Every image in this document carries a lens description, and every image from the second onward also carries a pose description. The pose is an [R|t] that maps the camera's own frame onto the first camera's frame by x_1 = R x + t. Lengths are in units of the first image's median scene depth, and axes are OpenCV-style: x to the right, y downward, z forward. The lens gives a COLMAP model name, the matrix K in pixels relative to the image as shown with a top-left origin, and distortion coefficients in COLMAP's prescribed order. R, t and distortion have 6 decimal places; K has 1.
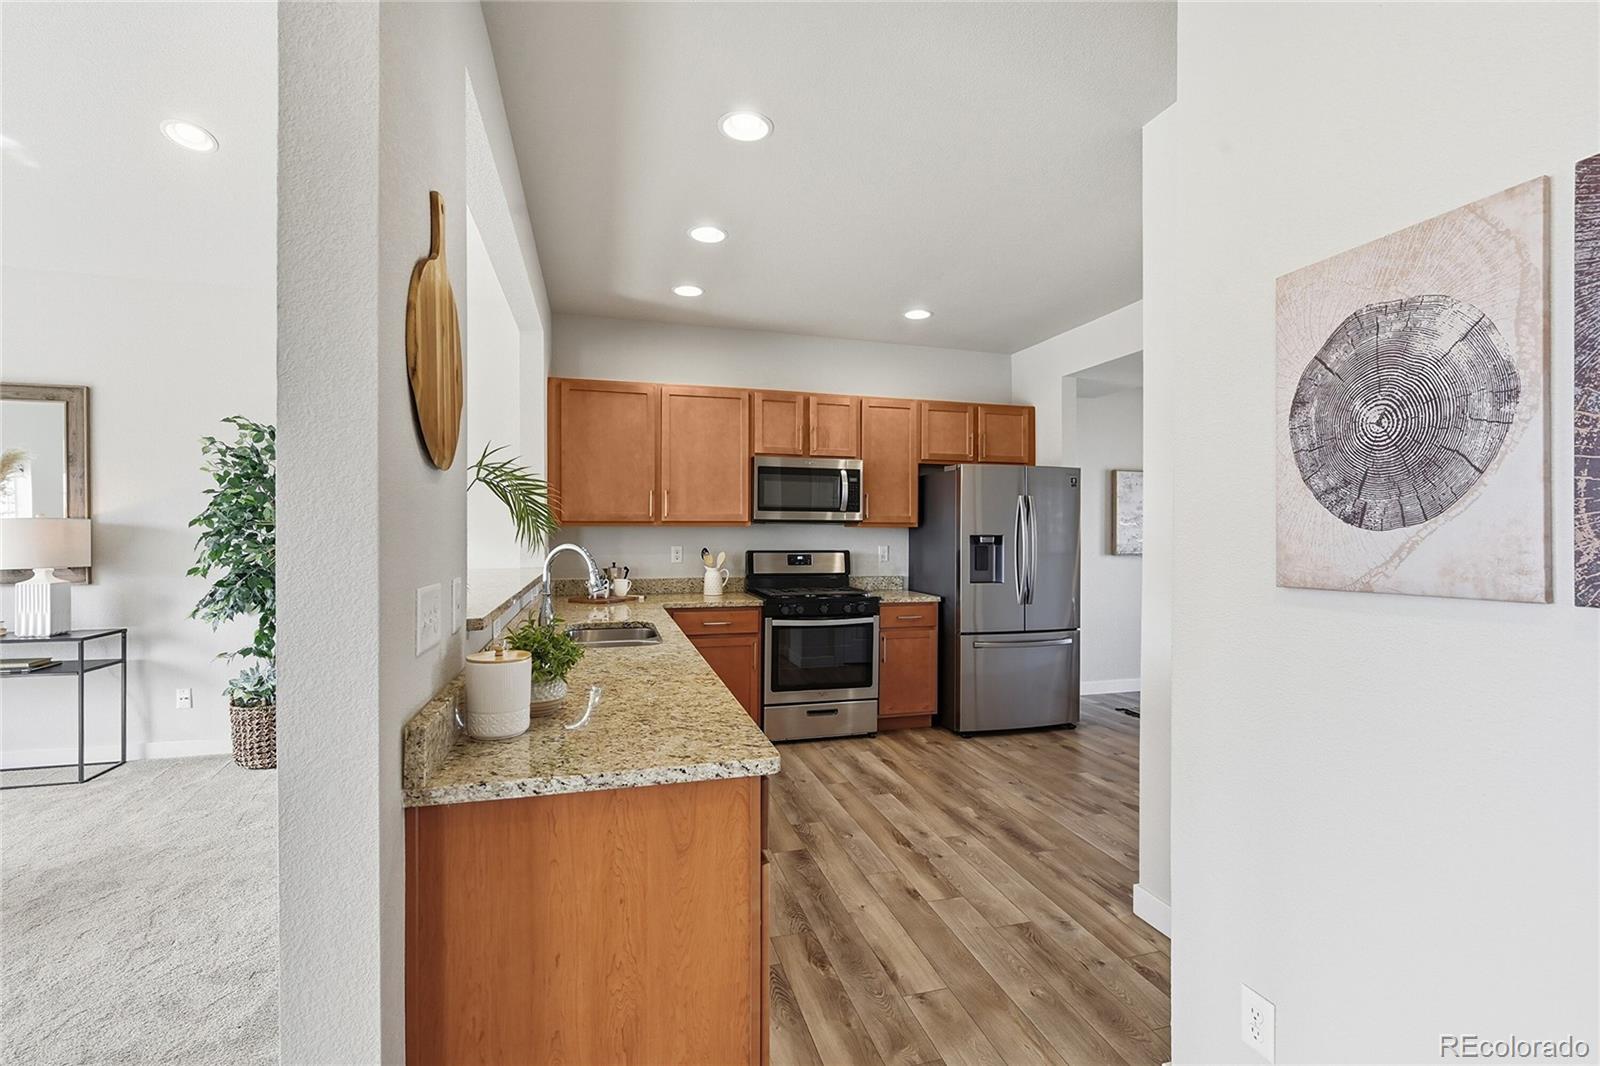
lens RADIAL K [[706.4, 0, 805.2], [0, 706.4, 535.5], [0, 0, 1]] dist [-0.000858, 0.000648]
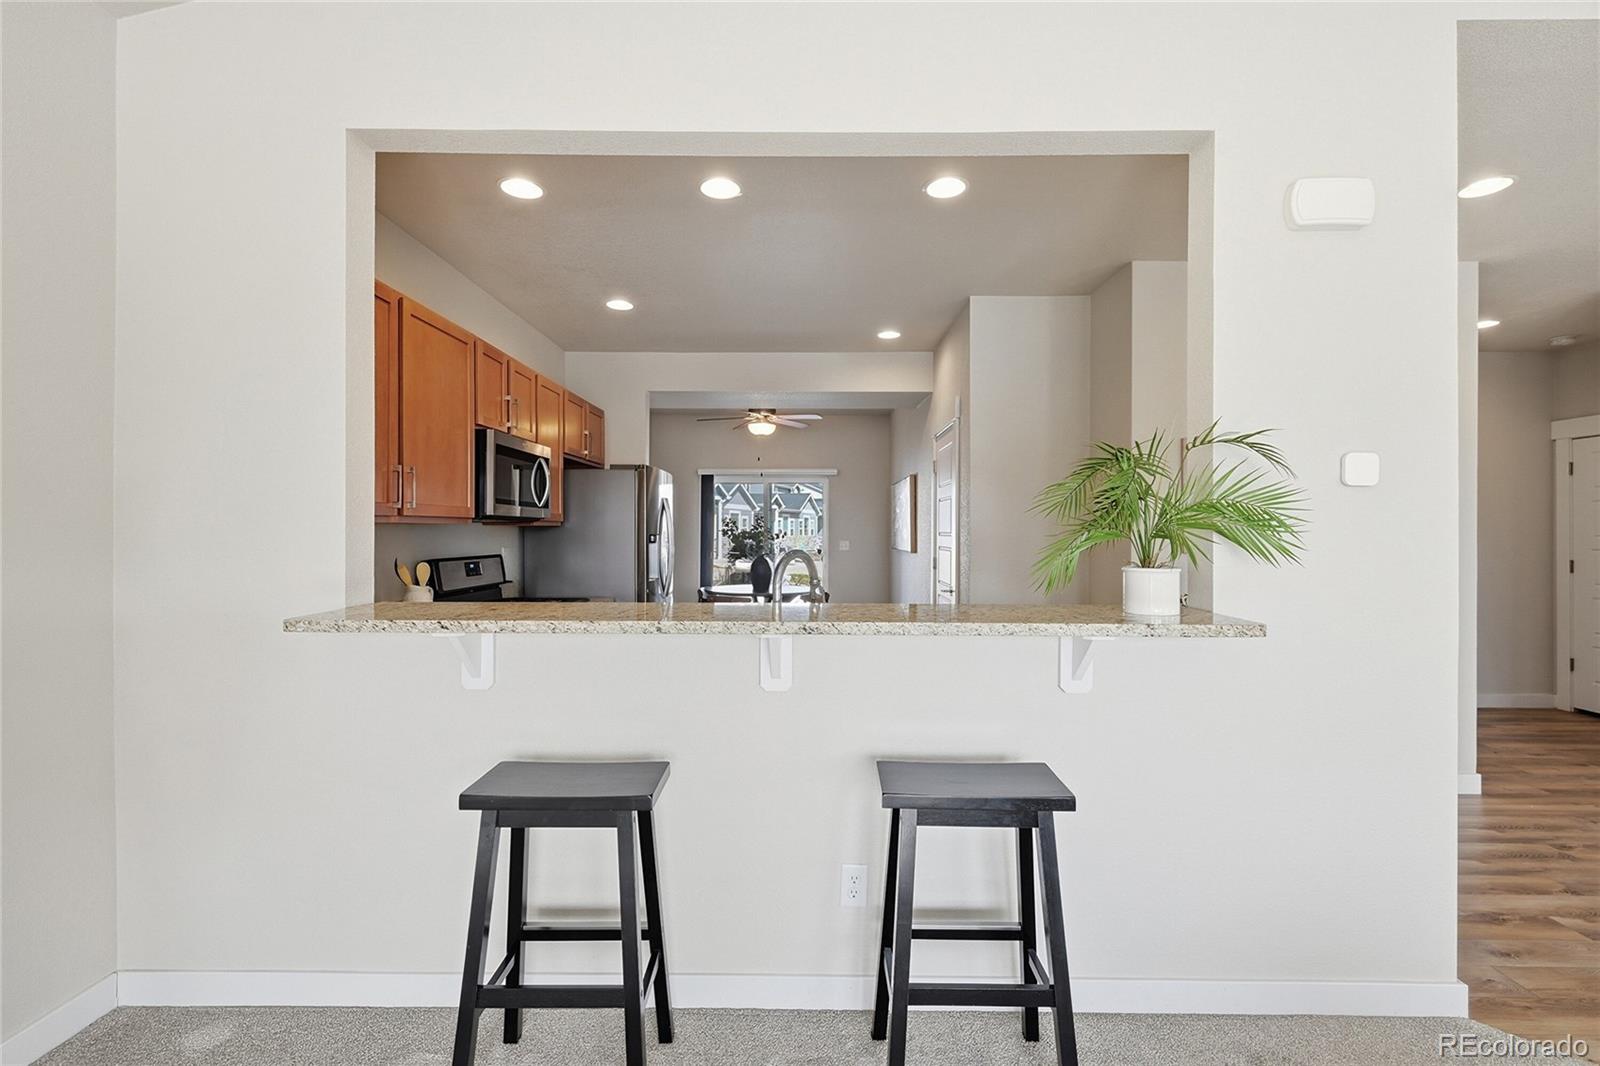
lens RADIAL K [[718.3, 0, 800.4], [0, 718.3, 531.9], [0, 0, 1]] dist [0.023714, 0.000257]
pose [[0.299089, -0.008013, 0.954192, -0.827087], [0.009238, 0.999942, 0.005502, -0.008273], [-0.954181, 0.007169, 0.299146, 0.555413]]
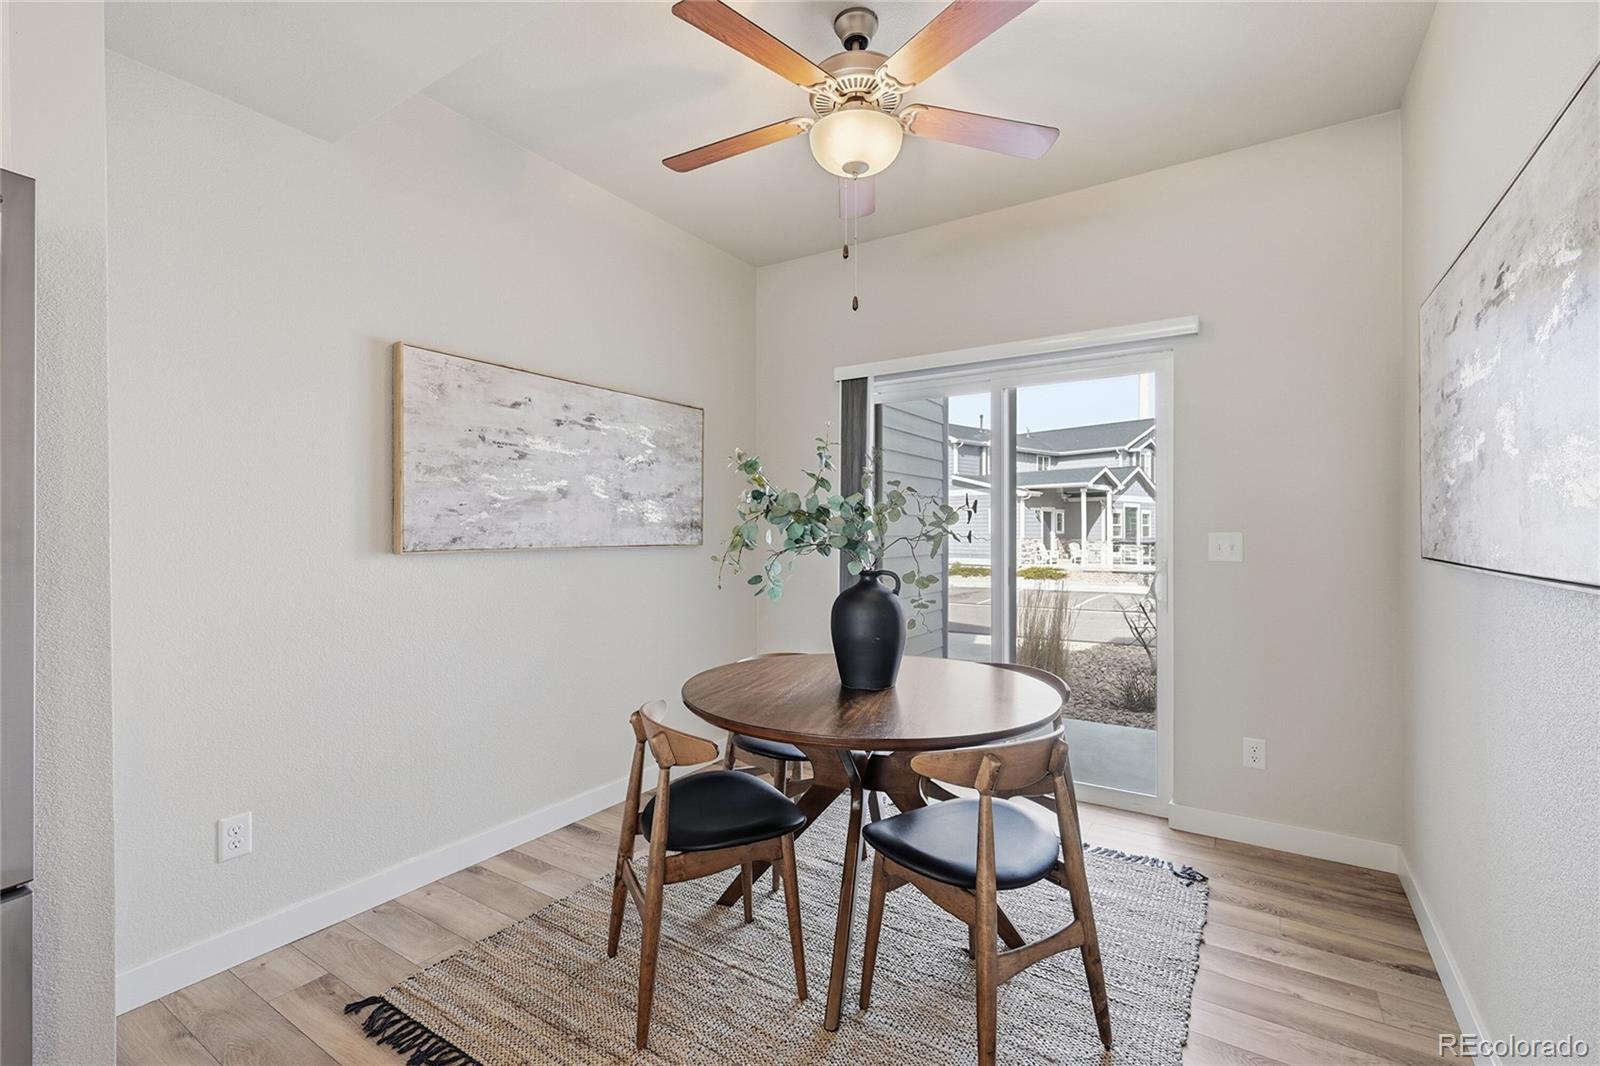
lens RADIAL K [[706.4, 0, 807.3], [0, 706.4, 532.2], [0, 0, 1]] dist [-0.000858, 0.000648]
pose [[0.755113, -0.008139, 0.655544, 0.531468], [0.011996, 0.999927, -0.001403, 0.028793], [-0.655485, 0.008924, 0.755156, 0.823693]]
